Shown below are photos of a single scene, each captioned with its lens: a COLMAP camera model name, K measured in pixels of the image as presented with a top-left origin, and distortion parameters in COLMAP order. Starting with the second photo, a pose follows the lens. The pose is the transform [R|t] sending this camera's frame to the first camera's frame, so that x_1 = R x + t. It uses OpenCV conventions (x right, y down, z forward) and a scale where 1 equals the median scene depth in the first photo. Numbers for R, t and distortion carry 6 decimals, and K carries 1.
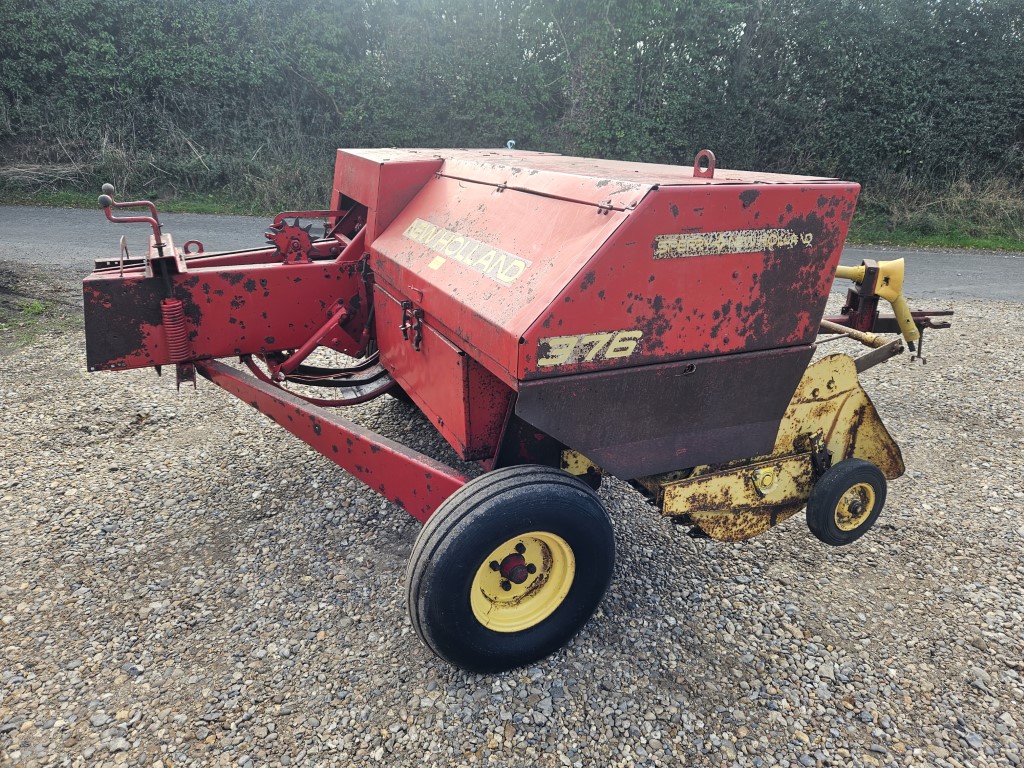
lens RADIAL K [[695.4, 0, 513.0], [0, 695.4, 378.6], [0, 0, 1]] dist [0.034115, -0.017414]
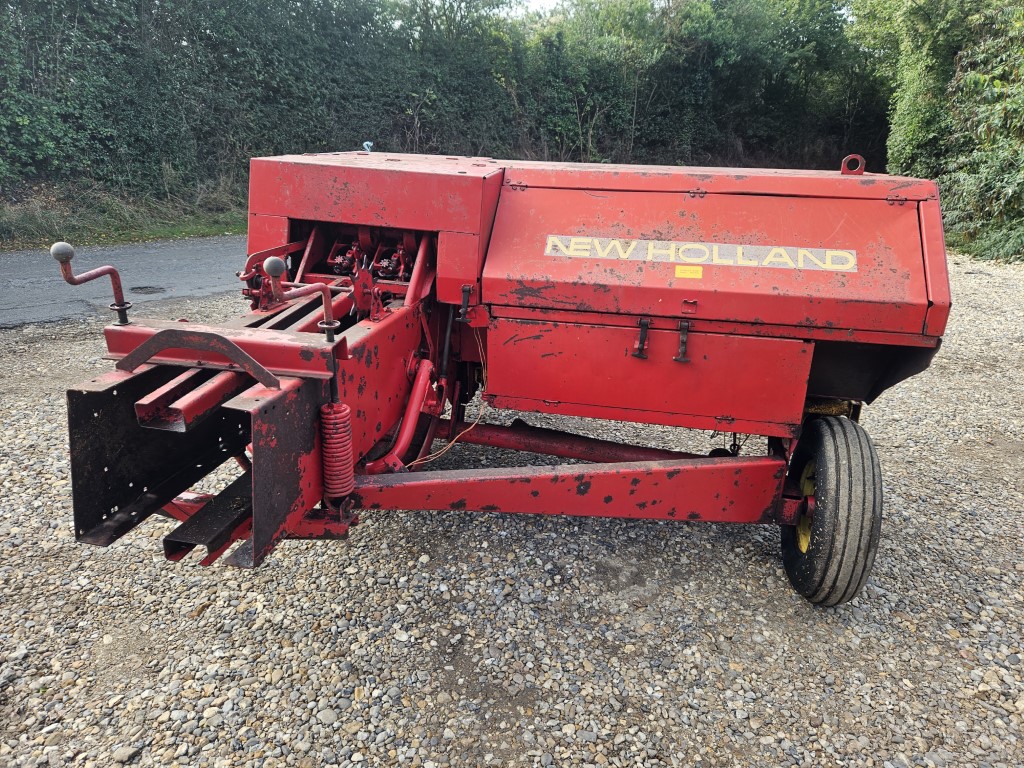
lens RADIAL K [[695.4, 0, 519.5], [0, 695.4, 385.5], [0, 0, 1]] dist [0.034115, -0.017414]
pose [[0.589461, -0.275755, 0.759273, -0.203092], [0.255923, 0.955262, 0.148249, -0.042406], [-0.766185, 0.106929, 0.633661, 0.107907]]
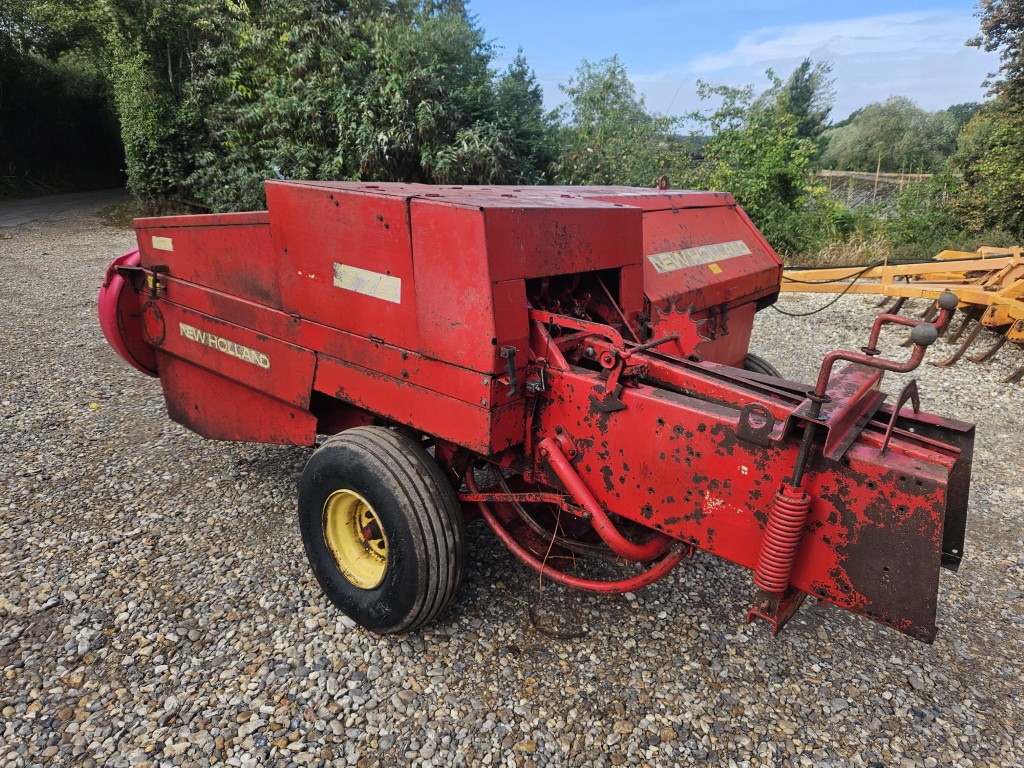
lens RADIAL K [[695.4, 0, 517.0], [0, 695.4, 389.6], [0, 0, 1]] dist [0.034115, -0.017414]
pose [[-0.477131, -0.316007, 0.820052, -0.210292], [0.240416, 0.850588, 0.467655, -0.135420], [-0.845309, 0.420286, -0.329868, 0.366347]]
